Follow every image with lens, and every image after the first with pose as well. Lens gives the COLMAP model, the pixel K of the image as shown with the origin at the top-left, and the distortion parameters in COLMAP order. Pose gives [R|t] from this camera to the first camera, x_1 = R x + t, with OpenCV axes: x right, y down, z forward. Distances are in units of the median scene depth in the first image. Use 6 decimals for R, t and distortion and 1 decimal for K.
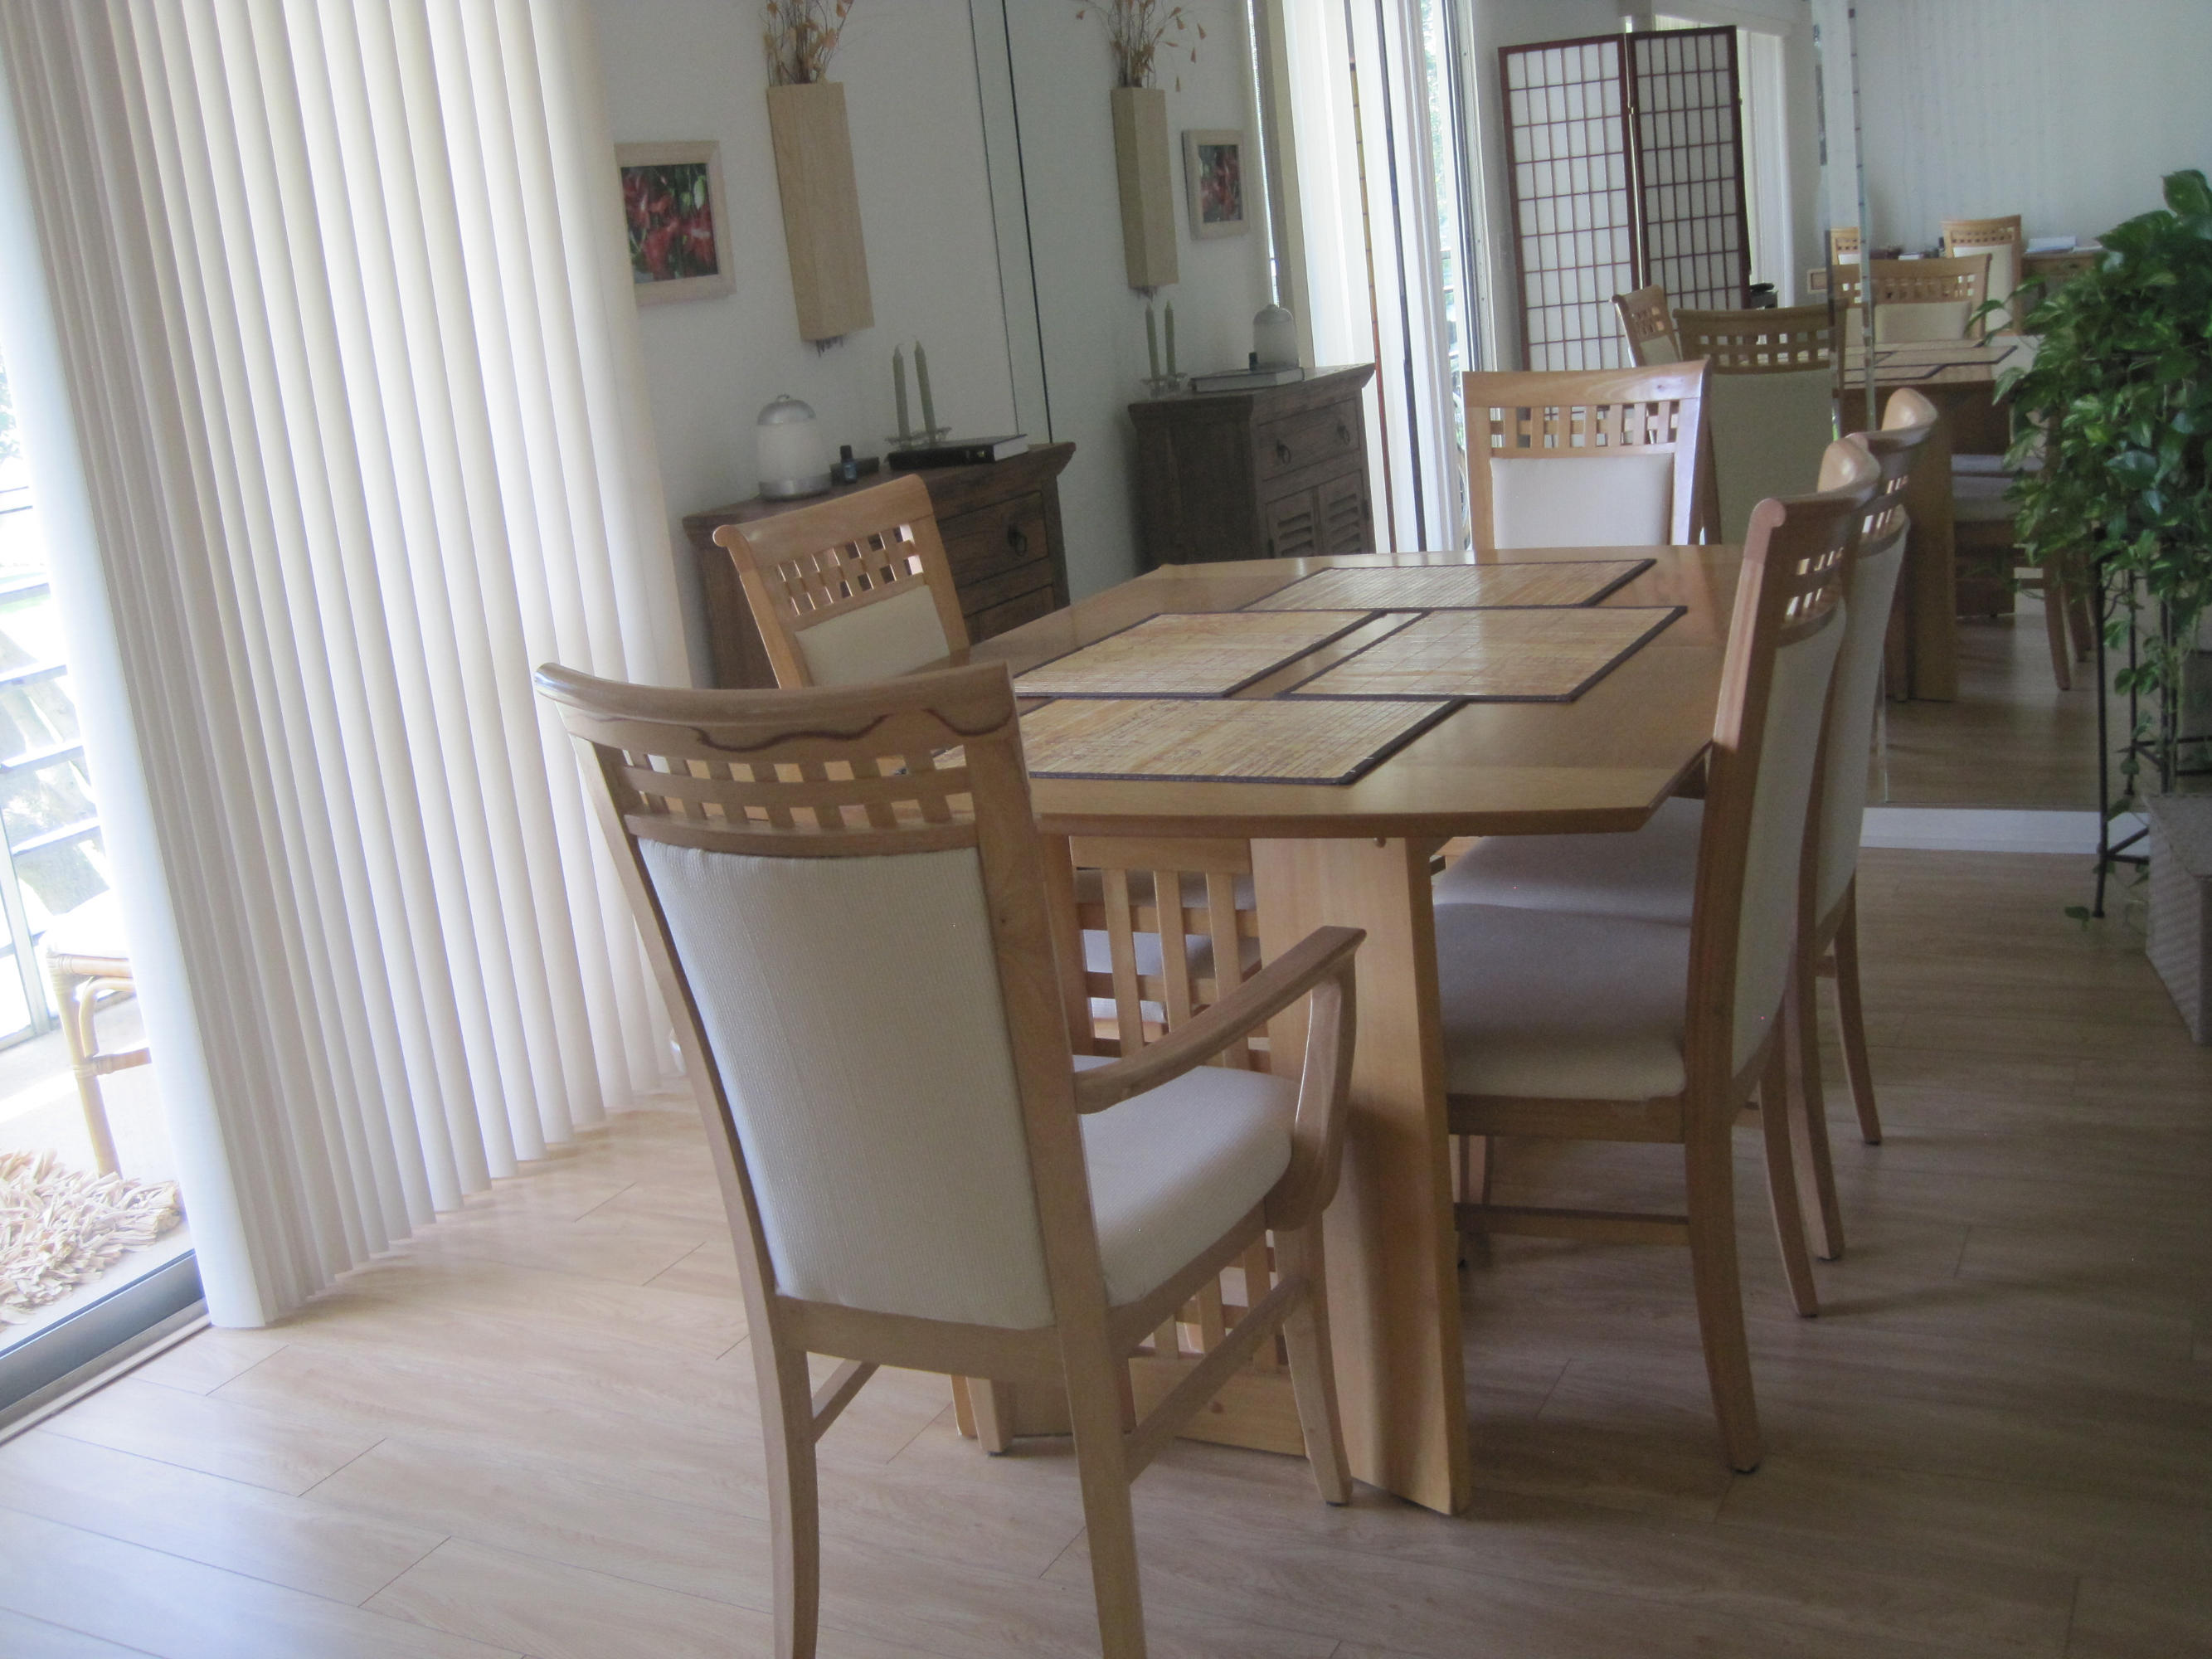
lens RADIAL K [[2281.2, 0, 1118.9], [0, 2281.2, 800.2], [0, 0, 1]] dist [-0.178755, 0.160879]
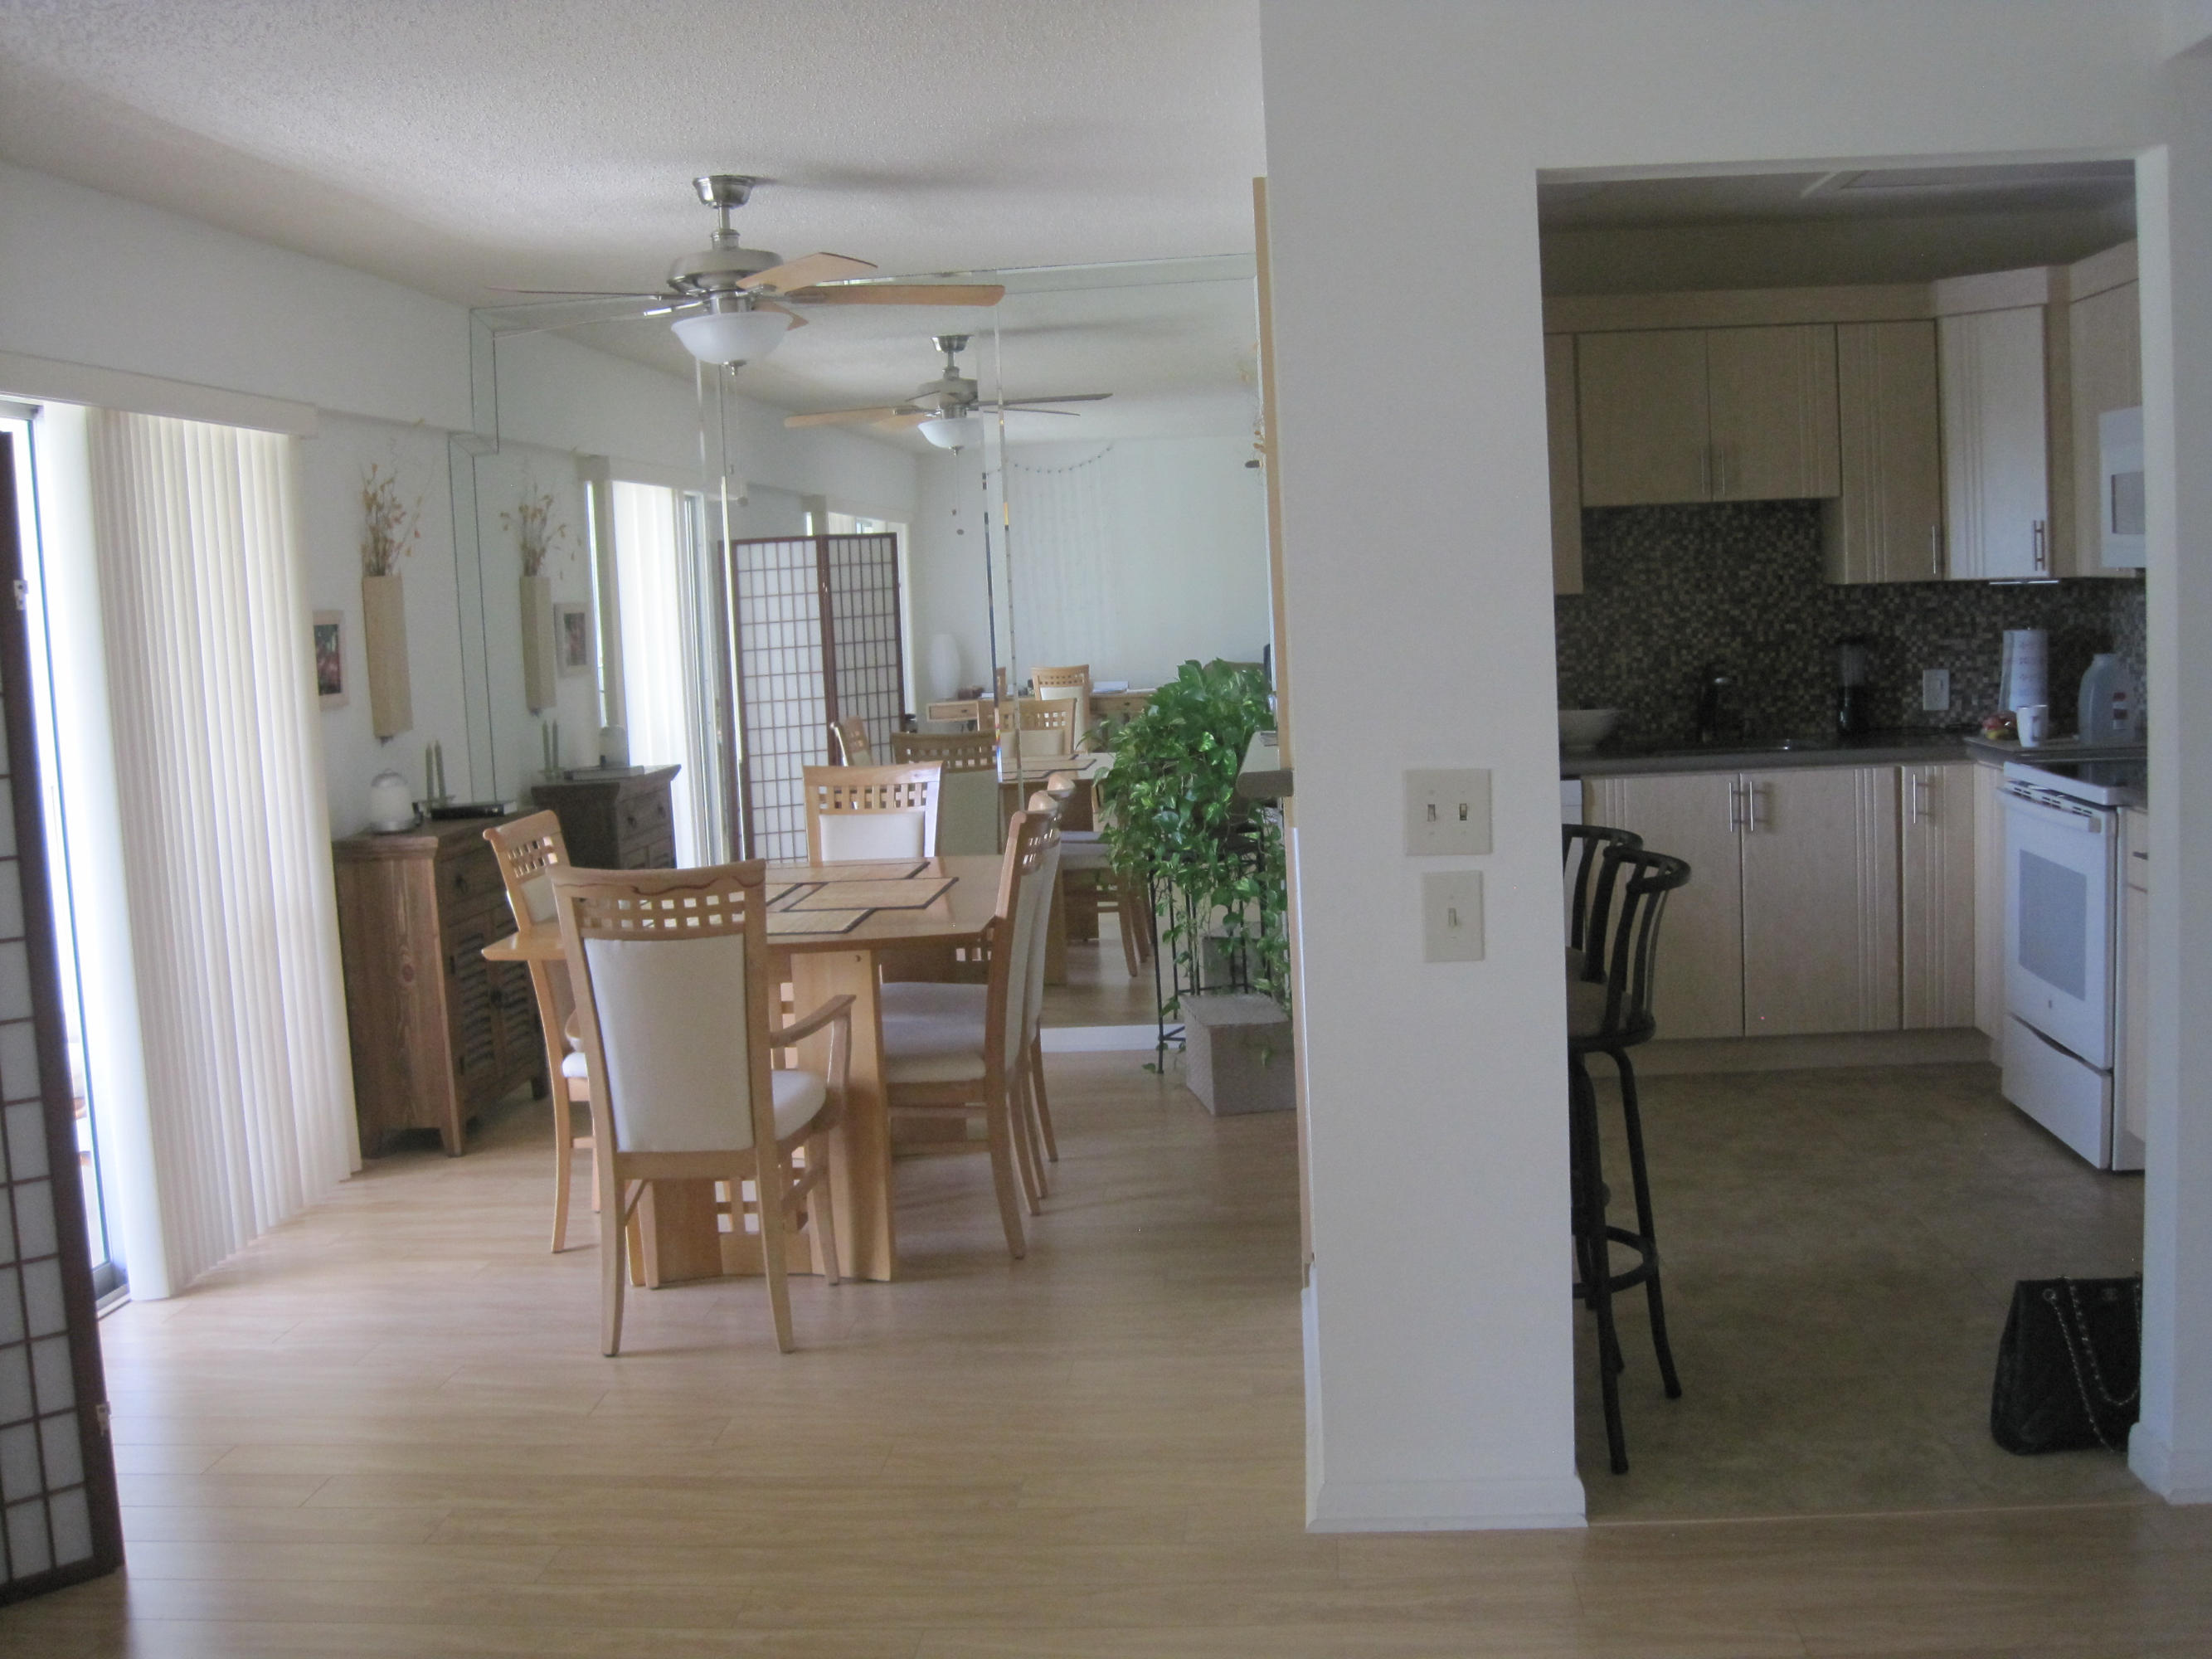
lens RADIAL K [[2291.3, 0, 1109.4], [0, 2291.3, 804.6], [0, 0, 1]] dist [-0.178288, 0.132532]
pose [[0.923257, 0.022231, 0.383540, -0.287531], [0.047438, 0.984088, -0.171234, 0.144860], [-0.381244, 0.176287, 0.907511, -0.649269]]
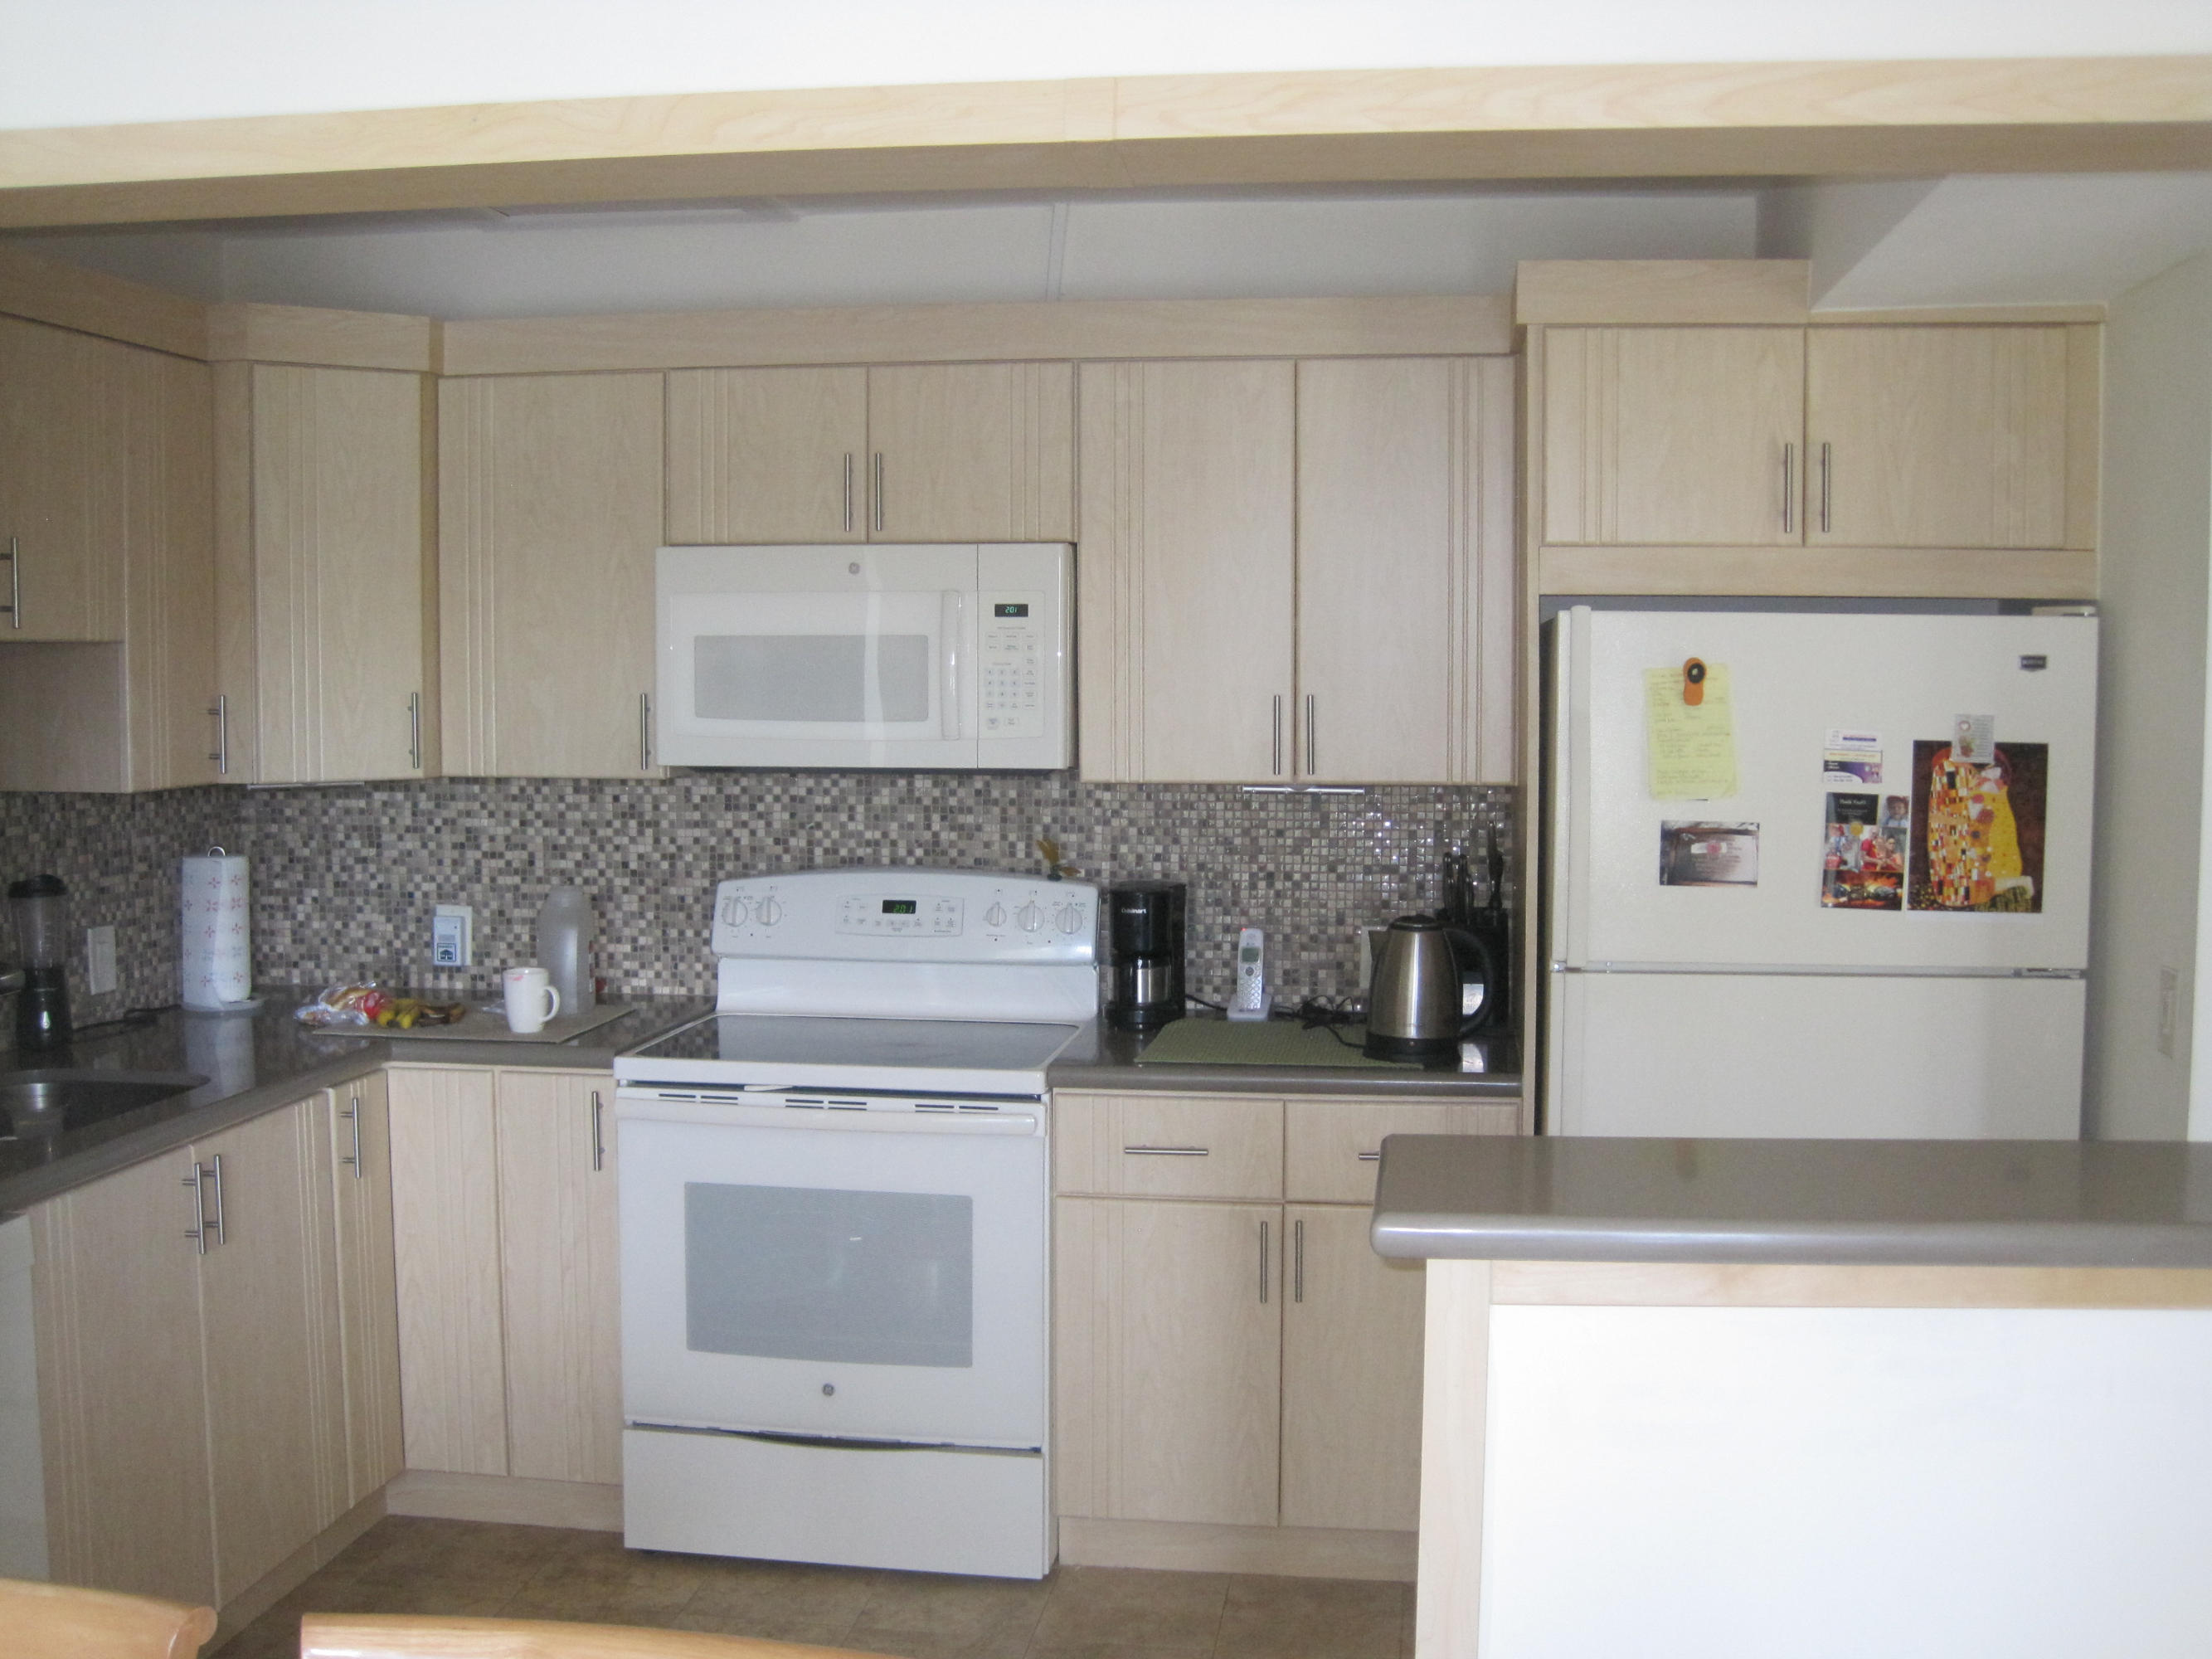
lens RADIAL K [[2291.0, 0, 1106.0], [0, 2291.0, 829.5], [0, 0, 1]] dist [-0.174573, 0.150683]
pose [[-0.323051, 0.032944, 0.945808, -0.190771], [0.262379, 0.963335, 0.056064, -0.201225], [-0.909283, 0.266271, -0.319850, 0.546617]]
